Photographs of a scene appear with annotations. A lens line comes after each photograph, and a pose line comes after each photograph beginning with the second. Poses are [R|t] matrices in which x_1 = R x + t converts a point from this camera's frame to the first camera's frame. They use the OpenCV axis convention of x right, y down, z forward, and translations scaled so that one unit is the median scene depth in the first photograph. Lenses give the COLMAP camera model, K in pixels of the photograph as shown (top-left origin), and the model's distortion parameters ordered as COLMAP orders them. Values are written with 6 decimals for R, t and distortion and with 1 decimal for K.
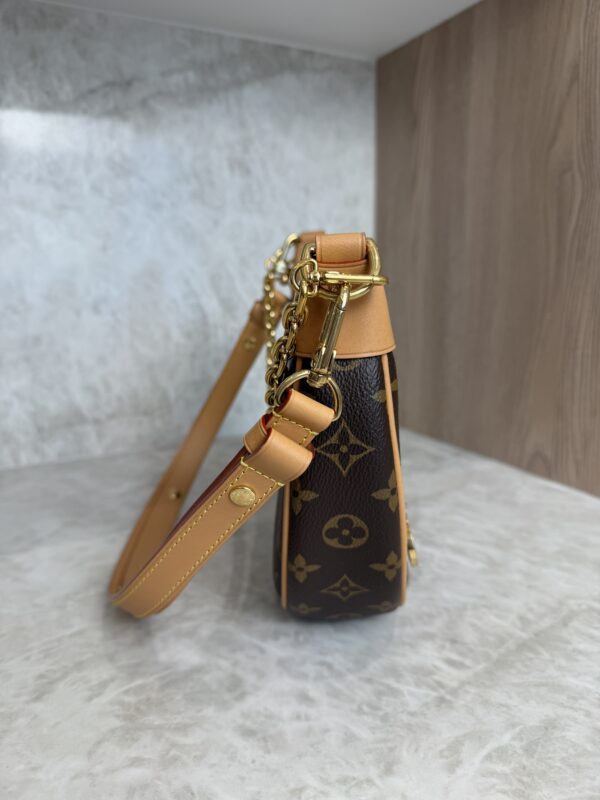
lens RADIAL K [[595.9, 0, 298.0], [0, 595.9, 401.2], [0, 0, 1]] dist [-0.040870, 0.008030]
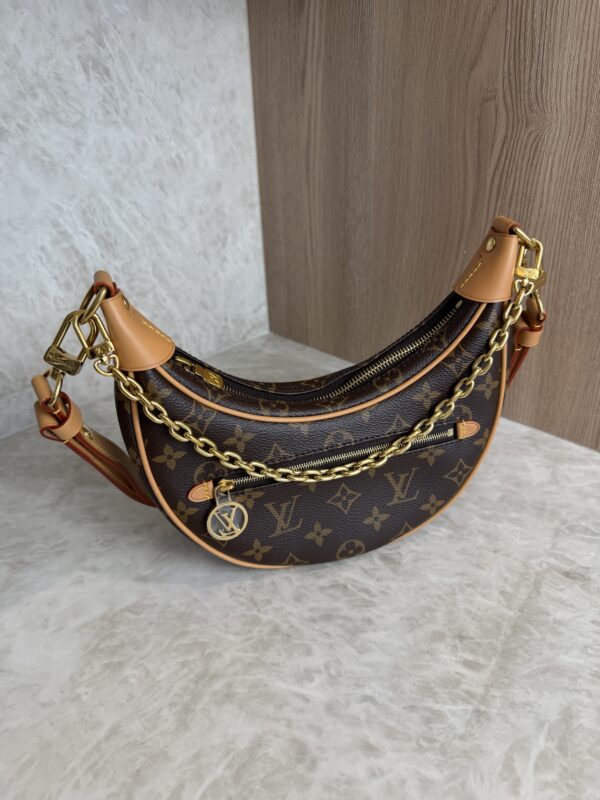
lens RADIAL K [[585.1, 0, 303.0], [0, 585.1, 395.3], [0, 0, 1]] dist [-0.024299, 0.005265]
pose [[0.948910, -0.167587, 0.267364, -0.289424], [0.083273, 0.950268, 0.300095, -0.466990], [-0.304360, -0.262499, 0.915674, 0.221522]]
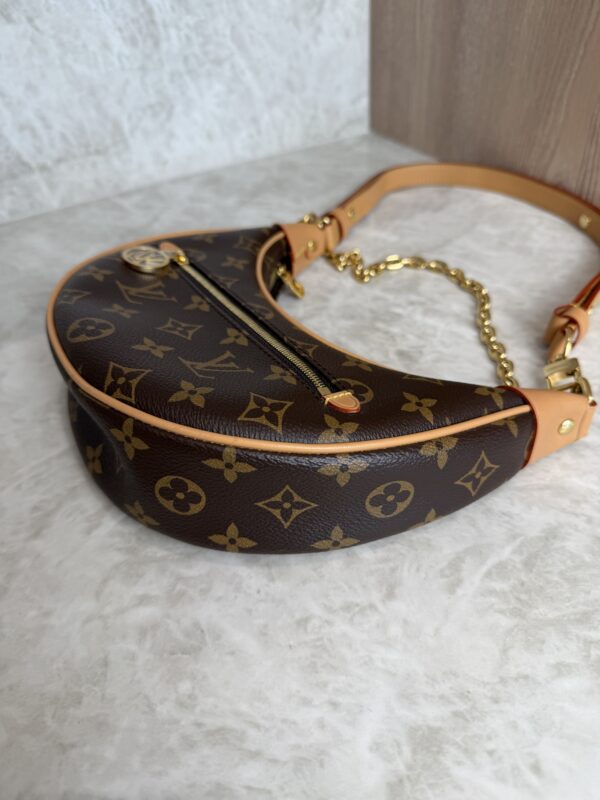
lens RADIAL K [[594.7, 0, 303.6], [0, 594.7, 401.6], [0, 0, 1]] dist [-0.042734, 0.004194]
pose [[0.998019, -0.062842, 0.003097, 0.017718], [0.053319, 0.870868, 0.488617, -0.153098], [-0.033402, -0.487484, 0.872493, 0.230038]]
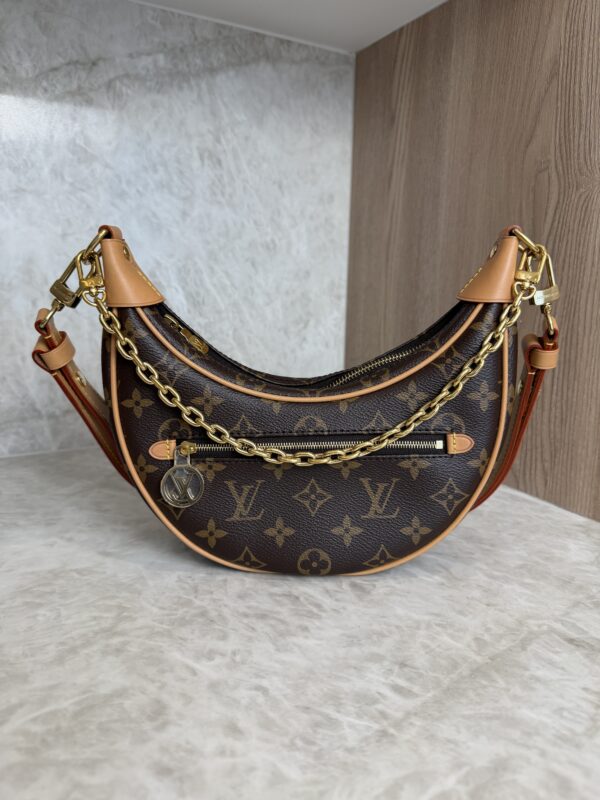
lens RADIAL K [[583.2, 0, 301.4], [0, 583.2, 401.2], [0, 0, 1]] dist [-0.017780, -0.005019]
pose [[0.999075, 0.027522, 0.033033, 0.074470], [-0.027506, 0.999621, -0.000942, -0.000798], [-0.033047, 0.000033, 0.999454, 0.112188]]
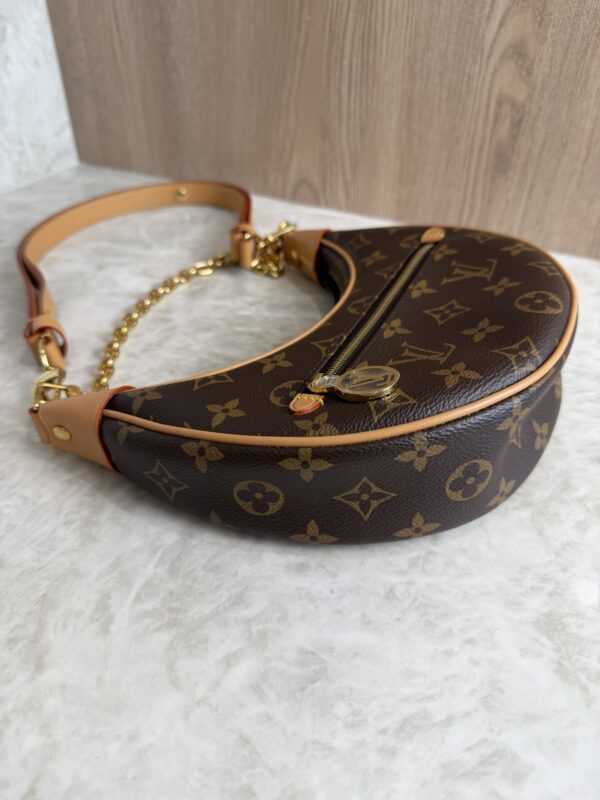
lens RADIAL K [[595.9, 0, 298.0], [0, 595.9, 401.2], [0, 0, 1]] dist [-0.040870, 0.008030]
pose [[0.797224, -0.353545, 0.489326, -0.434623], [0.094537, 0.873681, 0.477226, -0.125153], [-0.596235, -0.334197, 0.729942, 0.368333]]
